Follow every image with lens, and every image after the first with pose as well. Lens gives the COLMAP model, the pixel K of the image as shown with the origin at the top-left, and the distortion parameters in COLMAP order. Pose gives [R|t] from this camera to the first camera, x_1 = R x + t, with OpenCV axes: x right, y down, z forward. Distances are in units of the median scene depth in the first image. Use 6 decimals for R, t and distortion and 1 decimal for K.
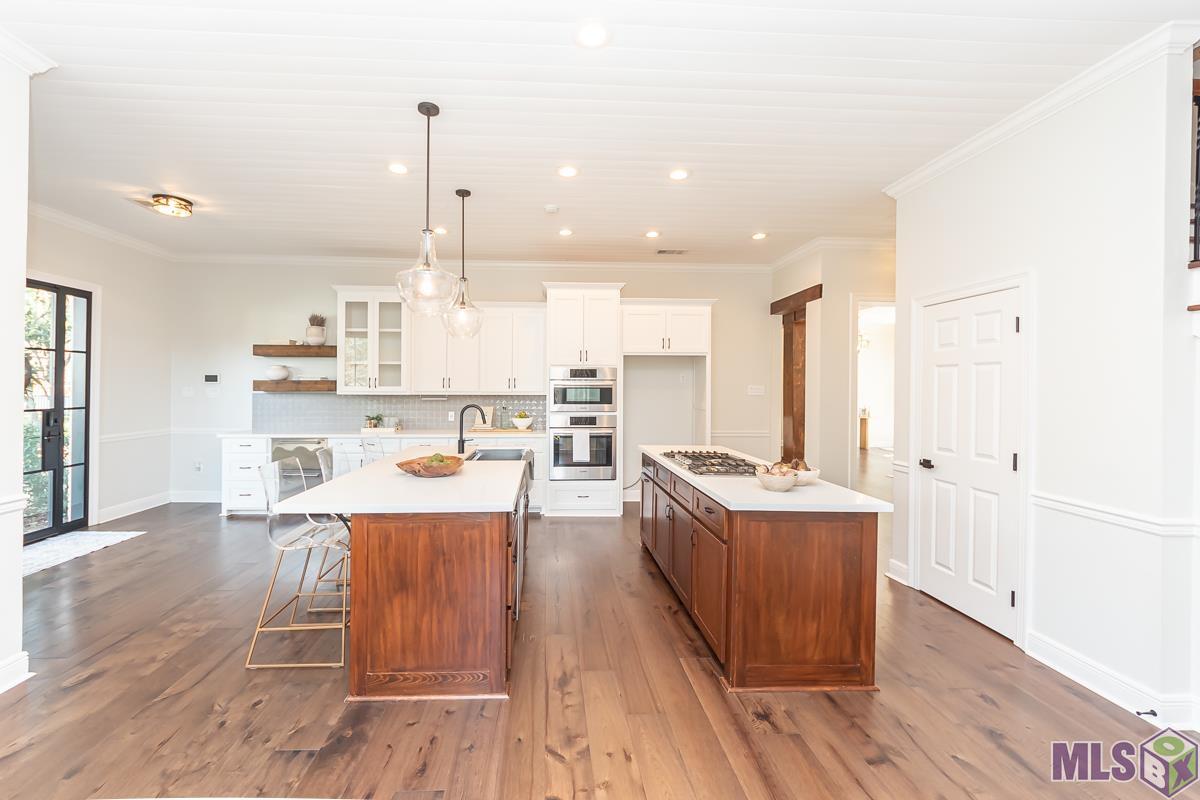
lens RADIAL K [[436.2, 0, 632.2], [0, 436.2, 387.5], [0, 0, 1]] dist [-0.003441, -0.000075]
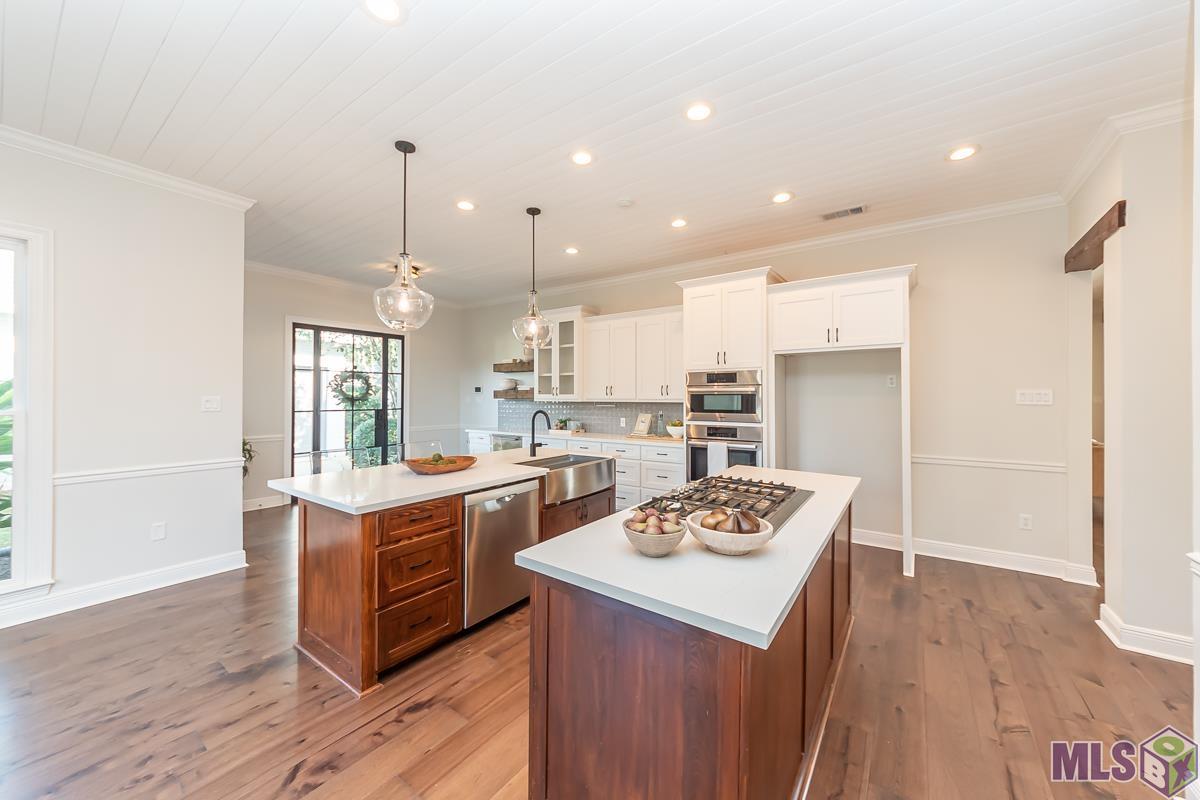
lens RADIAL K [[436.2, 0, 604.3], [0, 436.2, 388.2], [0, 0, 1]] dist [-0.003441, -0.000075]
pose [[0.785242, -0.015594, -0.618992, 0.245284], [0.005326, 0.999816, -0.018432, 0.003363], [0.619166, 0.011177, 0.785181, 0.166845]]
